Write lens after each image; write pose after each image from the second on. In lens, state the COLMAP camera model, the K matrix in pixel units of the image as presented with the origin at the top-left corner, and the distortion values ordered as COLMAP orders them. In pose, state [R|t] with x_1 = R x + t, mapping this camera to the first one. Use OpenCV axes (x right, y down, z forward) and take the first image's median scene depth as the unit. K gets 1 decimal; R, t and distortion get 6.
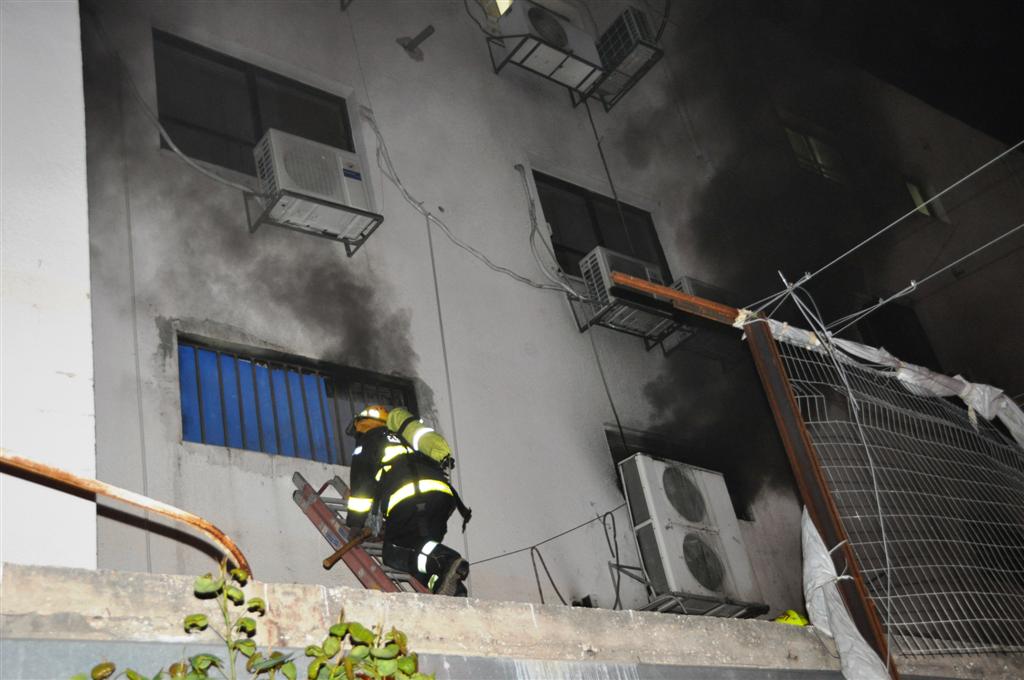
lens RADIAL K [[1229.5, 0, 512.0], [0, 1229.5, 340.0], [0, 0, 1]] dist [0.003882, 0.336960]
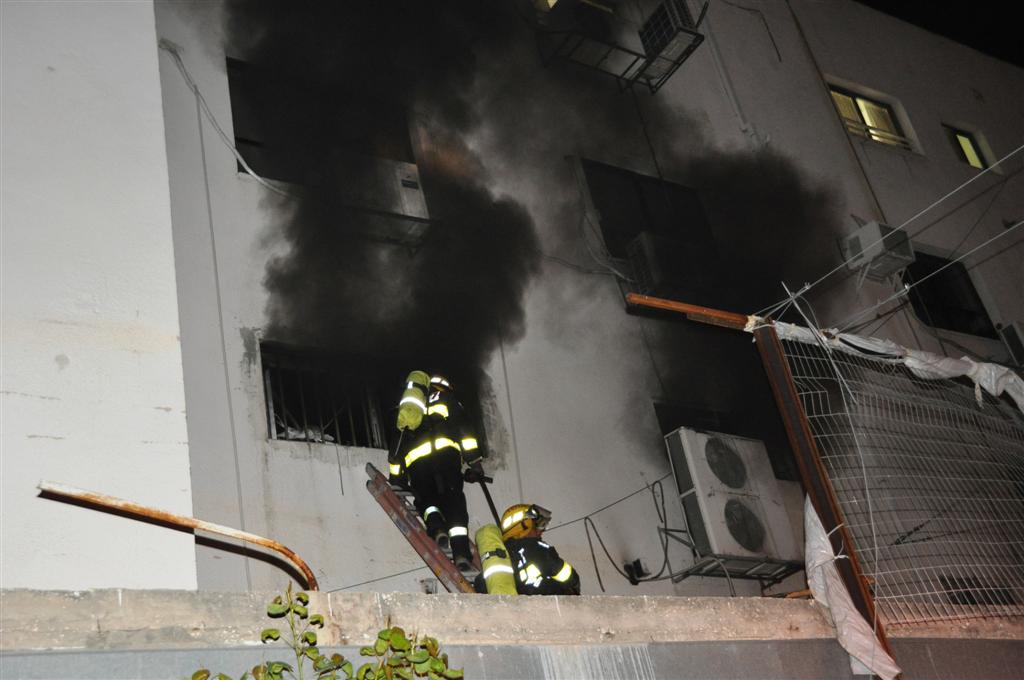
lens RADIAL K [[1203.4, 0, 512.0], [0, 1203.4, 340.0], [0, 0, 1]] dist [-0.007595, 0.317970]
pose [[0.996707, -0.037738, -0.071776, 0.049741], [0.041305, 0.997951, 0.048873, -0.067526], [0.069785, -0.051677, 0.996223, -0.108003]]
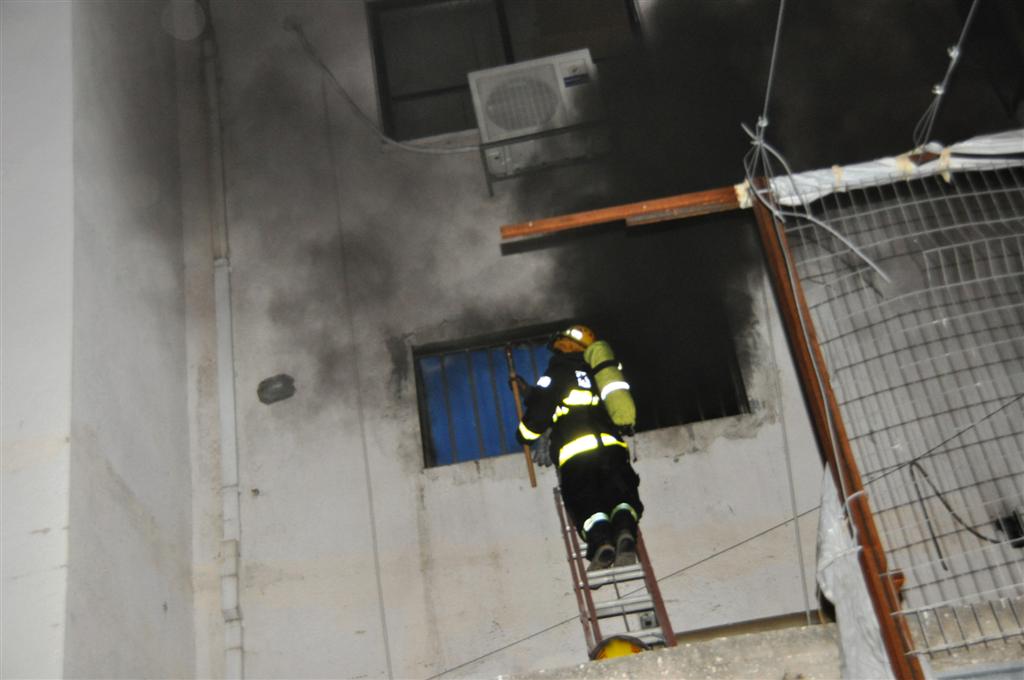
lens RADIAL K [[1485.3, 0, 512.0], [0, 1485.3, 340.0], [0, 0, 1]] dist [0.137716, 0.014718]
pose [[0.734019, -0.272256, -0.622167, 0.623235], [0.354871, 0.934866, 0.009578, 0.004979], [0.579036, -0.227820, 0.782826, 0.231272]]
